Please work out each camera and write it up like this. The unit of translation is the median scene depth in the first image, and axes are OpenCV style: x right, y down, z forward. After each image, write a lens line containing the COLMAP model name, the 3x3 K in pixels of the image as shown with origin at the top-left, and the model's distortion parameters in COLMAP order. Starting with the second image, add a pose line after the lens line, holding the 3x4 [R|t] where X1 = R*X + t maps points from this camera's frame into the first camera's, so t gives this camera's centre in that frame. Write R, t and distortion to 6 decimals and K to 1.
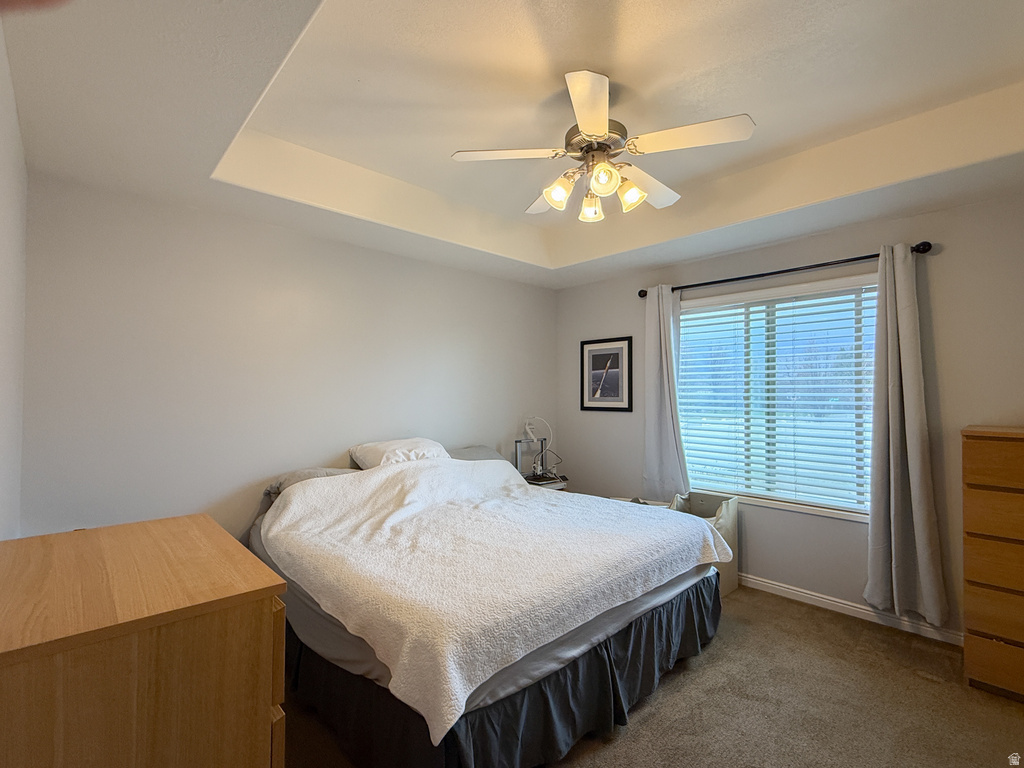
lens RADIAL K [[473.0, 0, 512.0], [0, 473.0, 384.0], [0, 0, 1]] dist [-0.000585, -0.000073]
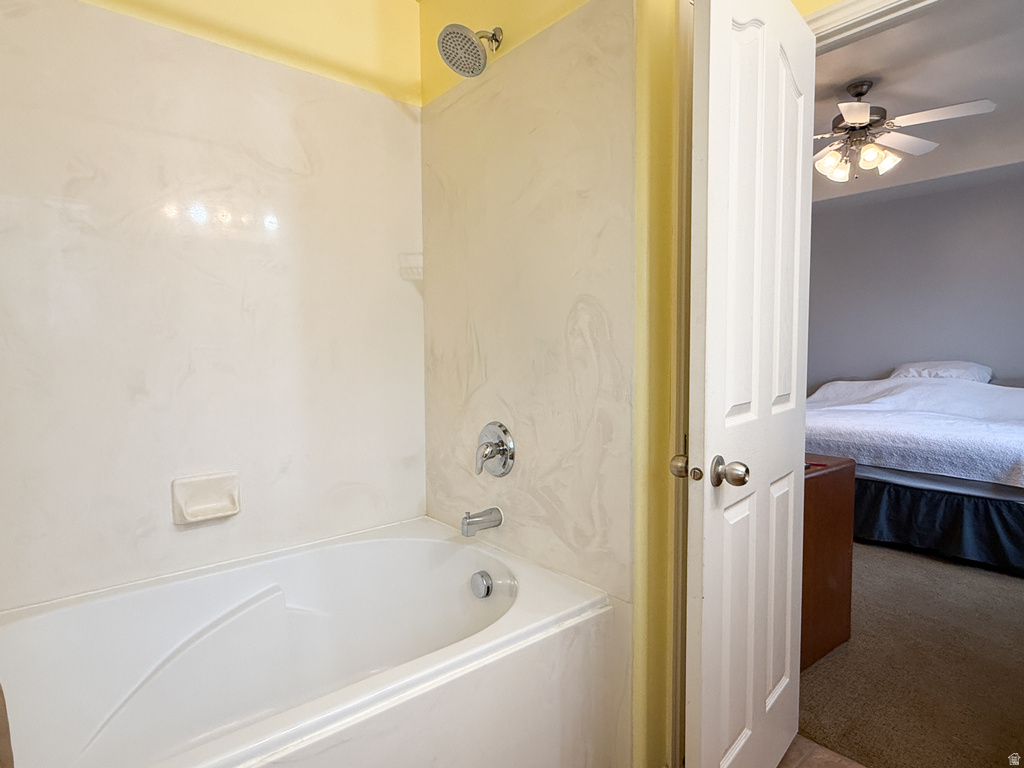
lens RADIAL K [[572.7, 0, 512.0], [0, 572.7, 384.0], [0, 0, 1]] dist [0.002155, 0.000145]
pose [[-0.051148, 0.066761, -0.996457, 1.469728], [0.043576, 0.996962, 0.064558, 0.044203], [0.997740, -0.040119, -0.053902, 0.044227]]
